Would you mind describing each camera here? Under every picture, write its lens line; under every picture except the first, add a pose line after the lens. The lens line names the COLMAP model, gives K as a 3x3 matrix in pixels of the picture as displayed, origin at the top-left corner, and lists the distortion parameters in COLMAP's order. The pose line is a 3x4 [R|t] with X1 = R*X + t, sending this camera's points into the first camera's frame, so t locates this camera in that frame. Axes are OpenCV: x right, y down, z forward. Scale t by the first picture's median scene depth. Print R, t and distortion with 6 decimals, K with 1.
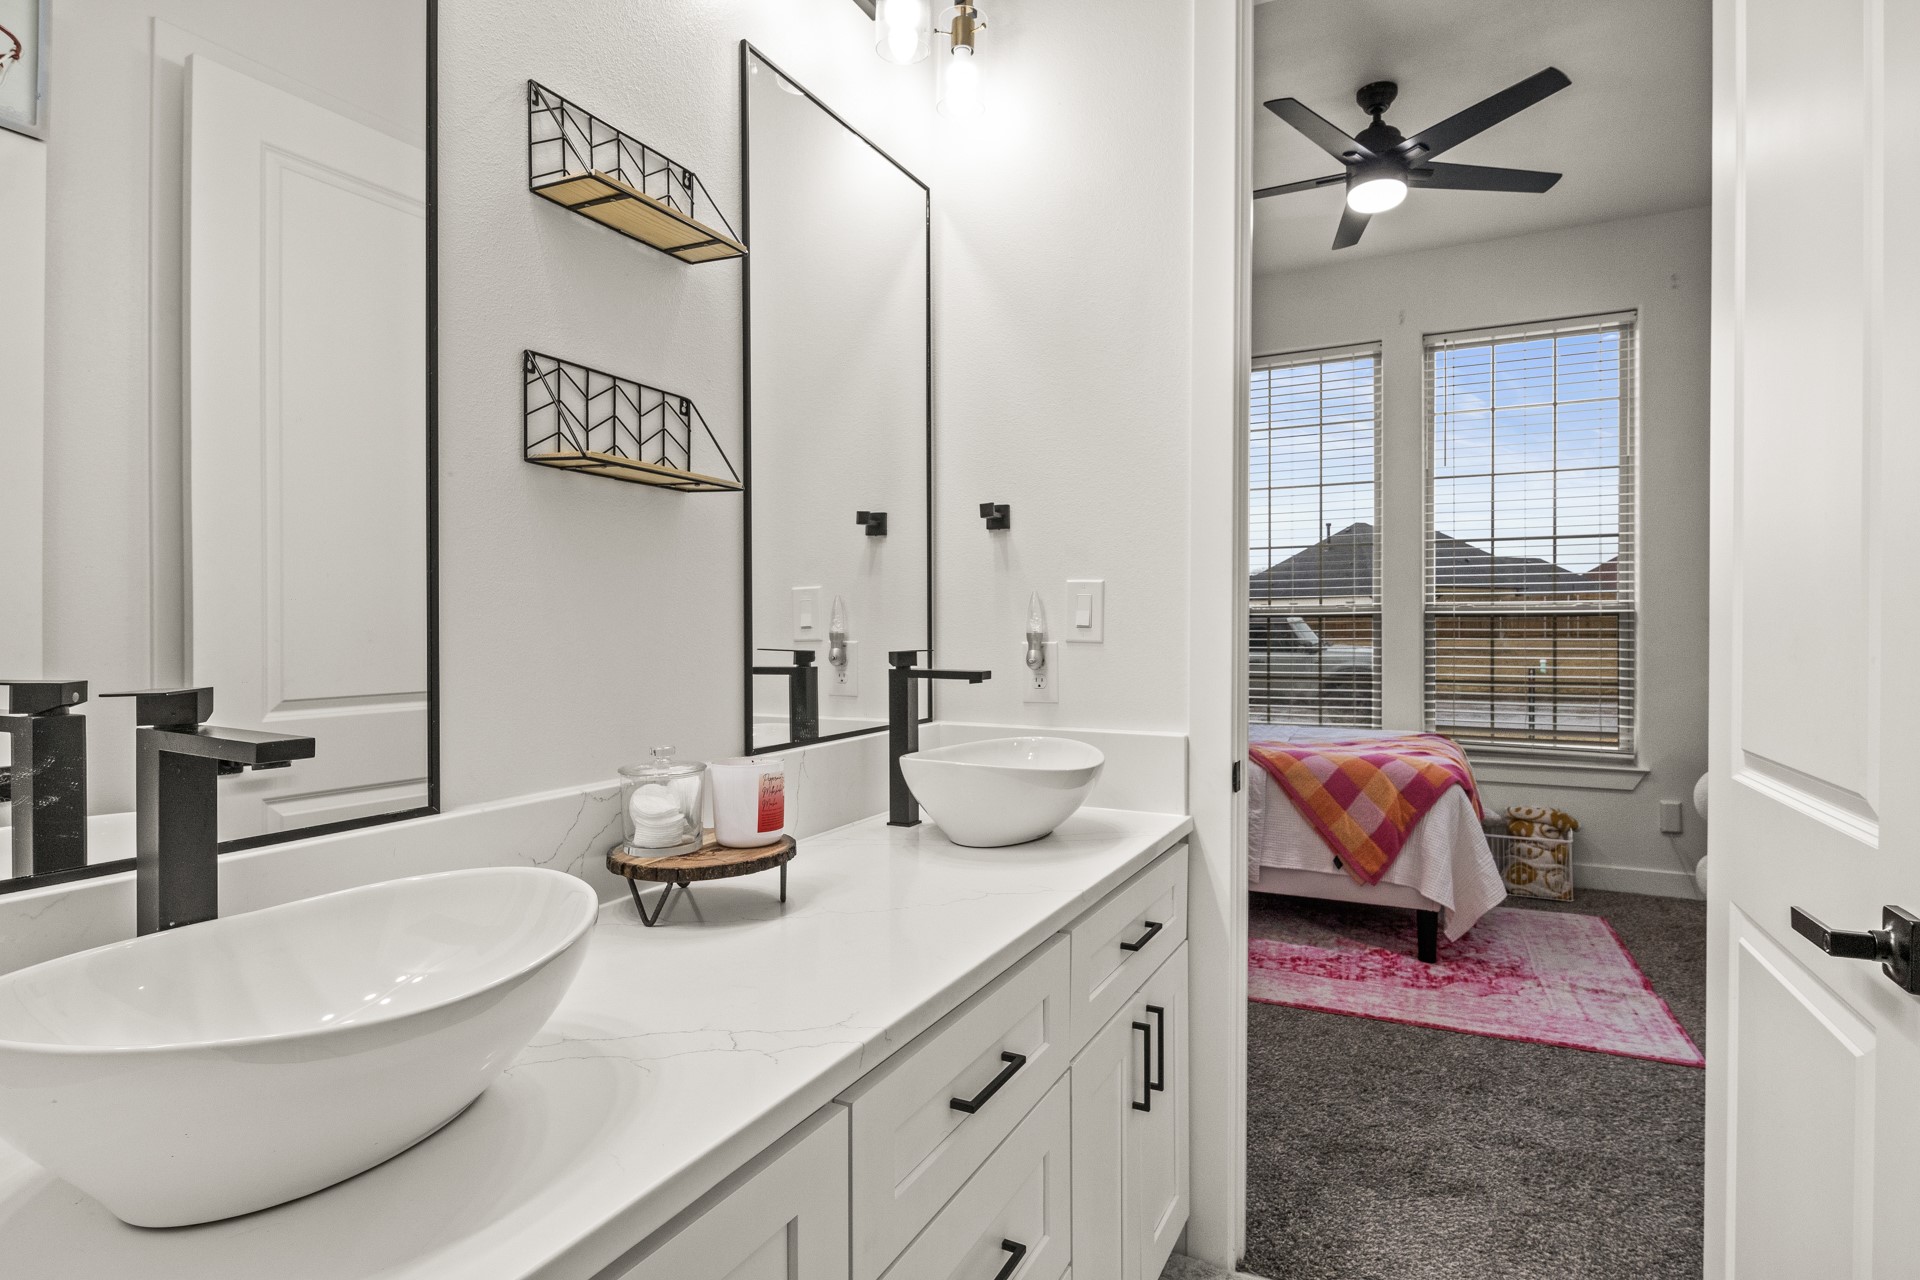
lens RADIAL K [[1056.5, 0, 952.5], [0, 1056.5, 632.9], [0, 0, 1]] dist [0.002550, 0.000715]
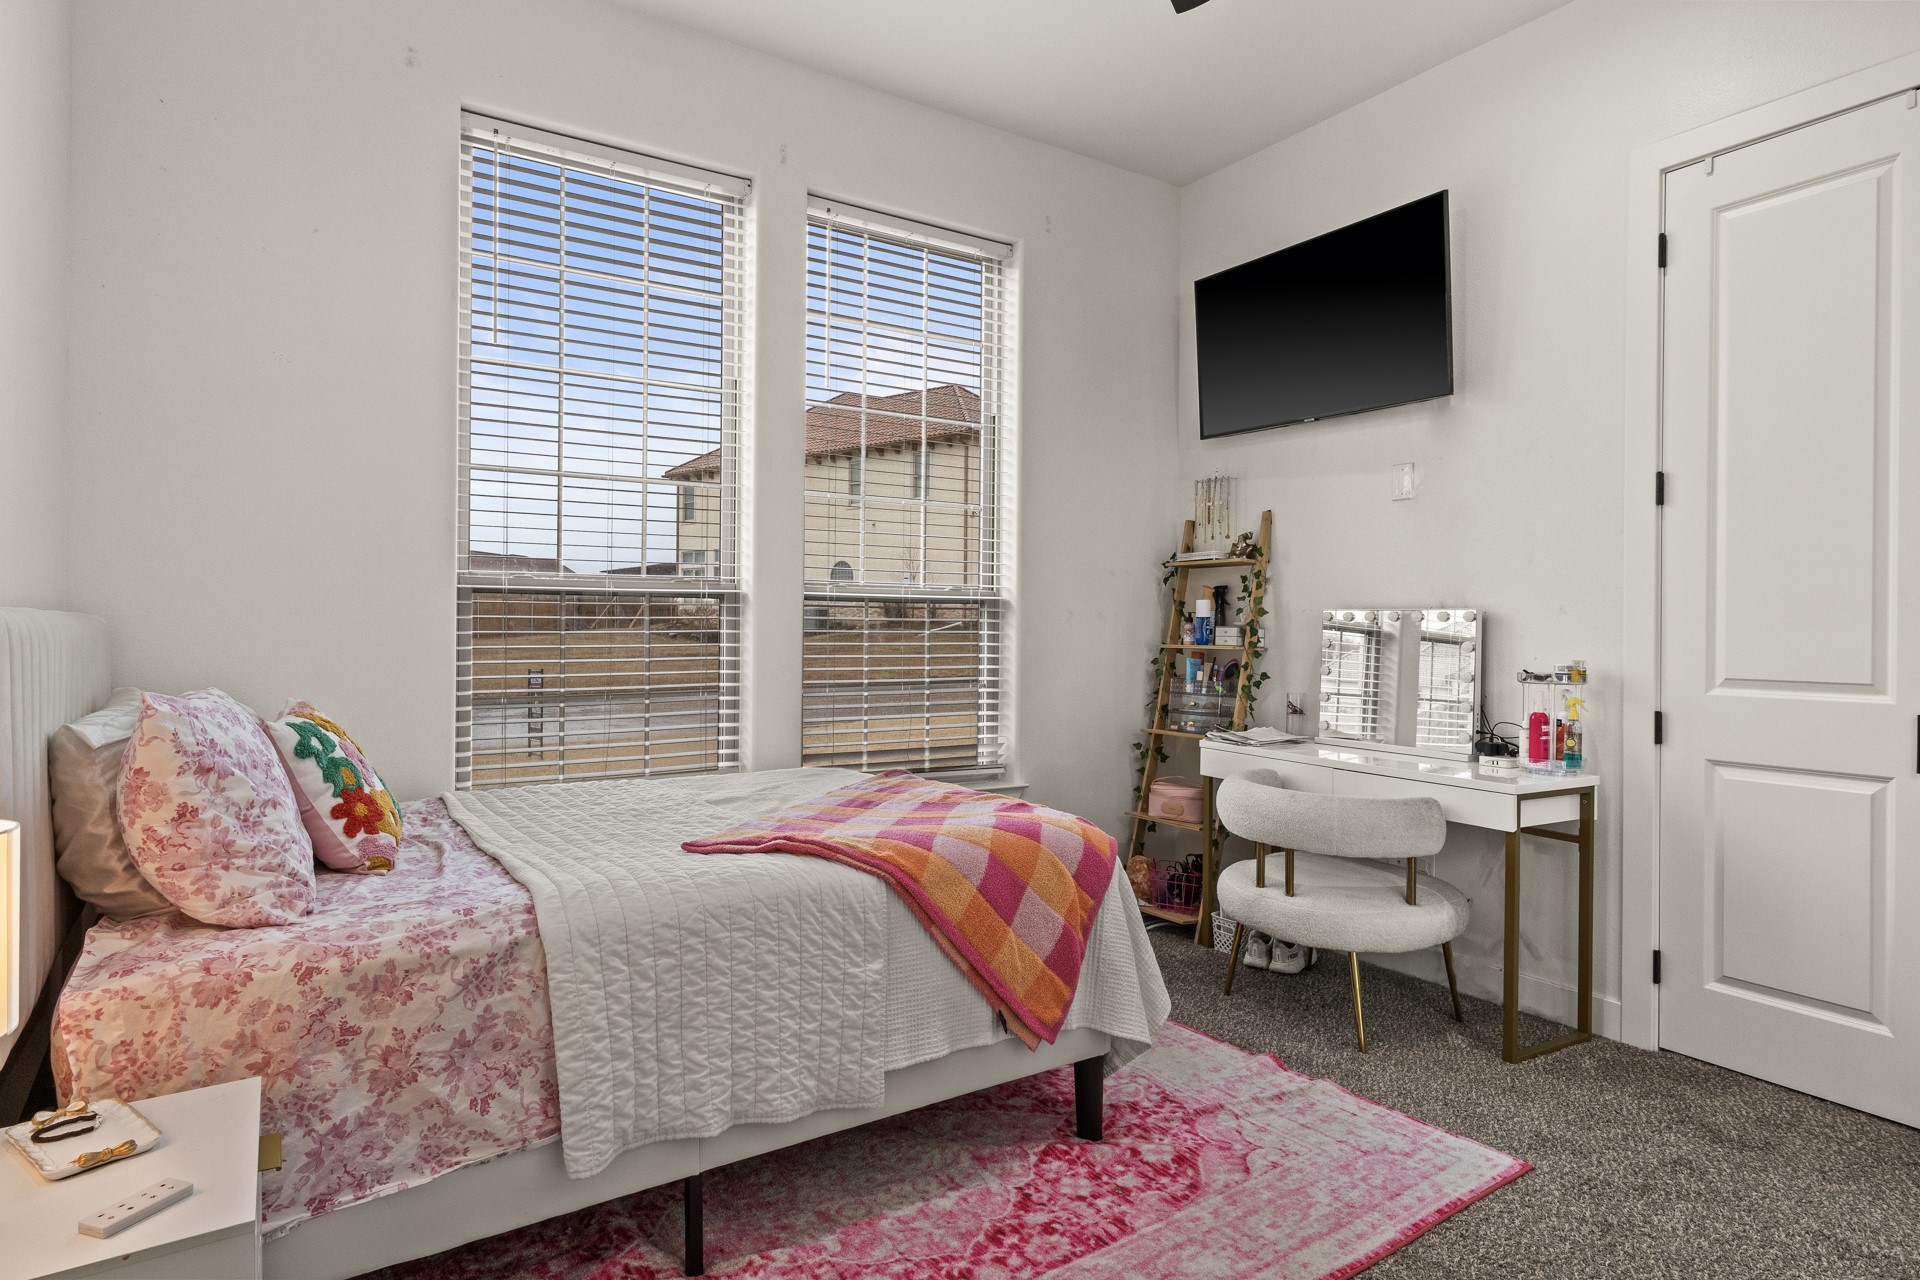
lens RADIAL K [[1056.5, 0, 952.5], [0, 1056.5, 632.9], [0, 0, 1]] dist [0.002550, 0.000715]
pose [[0.481175, 0.004212, 0.876615, -0.146437], [-0.000931, 0.999990, -0.004294, 0.012797], [-0.876624, 0.001250, 0.481174, 0.773920]]
